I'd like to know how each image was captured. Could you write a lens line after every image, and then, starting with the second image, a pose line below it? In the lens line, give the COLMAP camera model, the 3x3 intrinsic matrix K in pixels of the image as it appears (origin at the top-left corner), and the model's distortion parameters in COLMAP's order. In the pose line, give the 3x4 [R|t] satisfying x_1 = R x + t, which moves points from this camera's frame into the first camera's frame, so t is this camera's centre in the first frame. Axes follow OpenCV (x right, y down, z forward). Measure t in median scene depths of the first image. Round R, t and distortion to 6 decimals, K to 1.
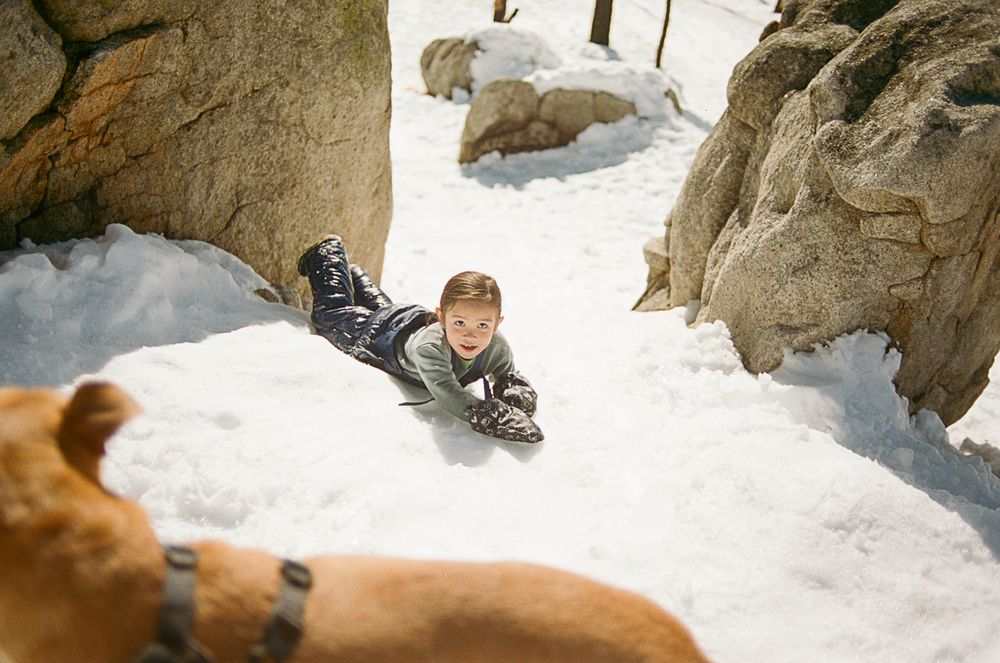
lens RADIAL K [[1033.5, 0, 497.3], [0, 1033.5, 349.5], [0, 0, 1]] dist [-0.085276, 0.090740]
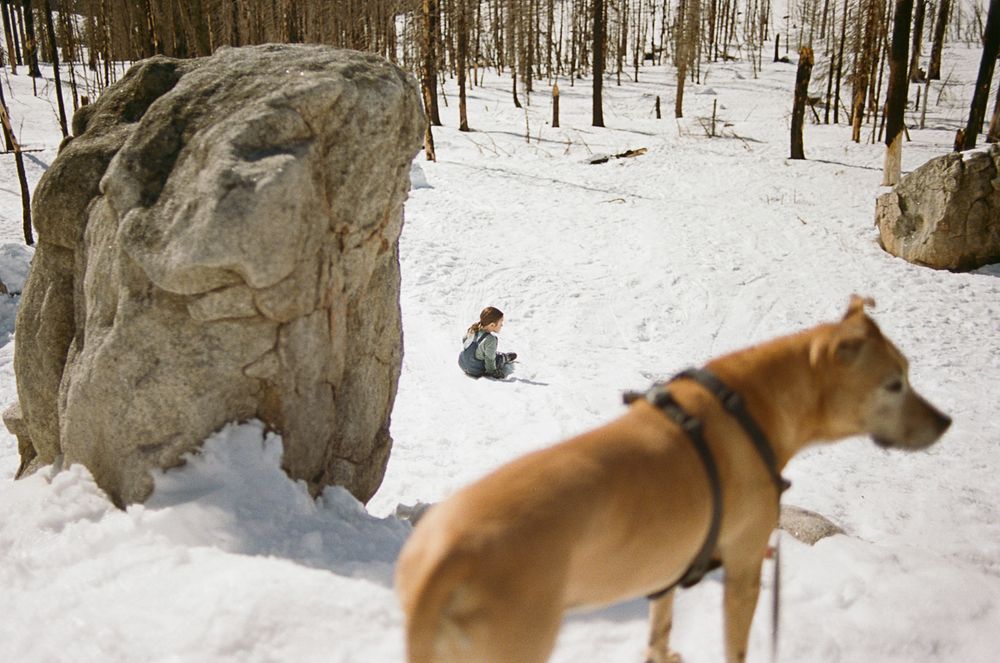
lens RADIAL K [[1033.5, 0, 497.3], [0, 1033.5, 349.5], [0, 0, 1]] dist [-0.085276, 0.090740]
pose [[0.825916, -0.252838, 0.503921, 0.112592], [0.321986, 0.945234, -0.053465, 0.042555], [-0.462805, 0.206413, 0.862093, 0.106190]]
